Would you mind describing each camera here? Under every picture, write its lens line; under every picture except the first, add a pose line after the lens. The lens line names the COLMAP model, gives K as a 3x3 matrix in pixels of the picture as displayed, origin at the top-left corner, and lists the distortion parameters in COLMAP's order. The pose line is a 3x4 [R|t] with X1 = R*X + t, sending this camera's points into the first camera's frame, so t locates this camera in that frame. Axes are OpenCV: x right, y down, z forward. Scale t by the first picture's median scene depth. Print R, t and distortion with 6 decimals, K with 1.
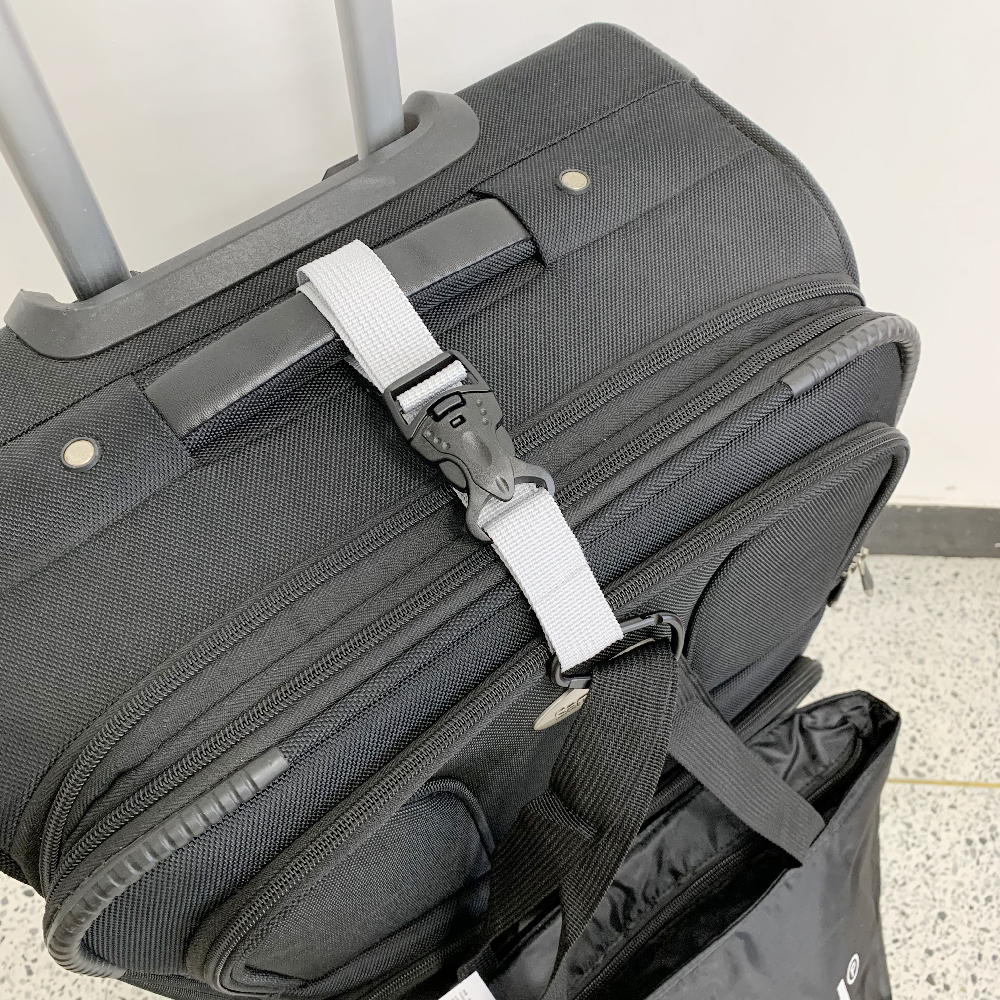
lens RADIAL K [[1043.4, 0, 500.0], [0, 1043.4, 500.0], [0, 0, 1]] dist [-0.050874, 0.000236]
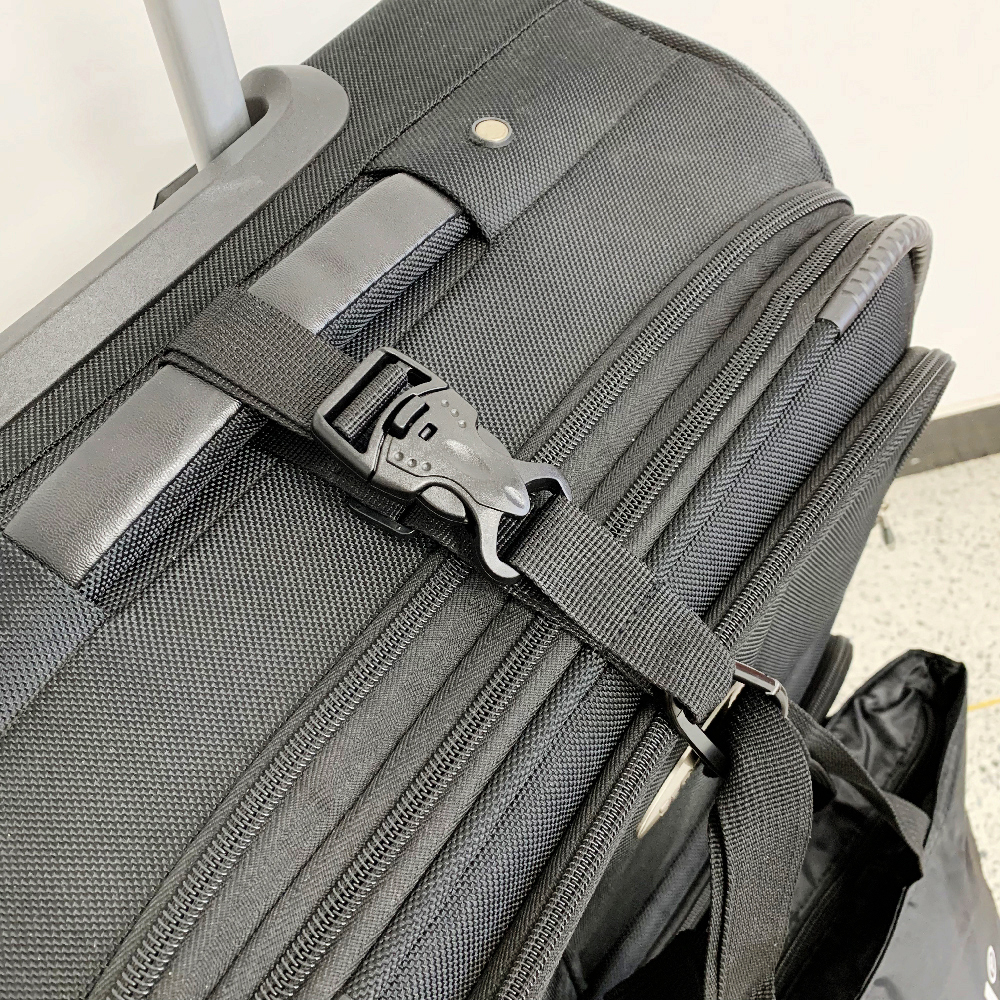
lens RADIAL K [[1043.4, 0, 500.0], [0, 1043.4, 500.0], [0, 0, 1]] dist [-0.050874, 0.000236]
pose [[0.959876, -0.244448, 0.137412, -0.096151], [0.245970, 0.969258, 0.006061, -0.040711], [-0.134670, 0.027982, 0.990495, 0.228756]]
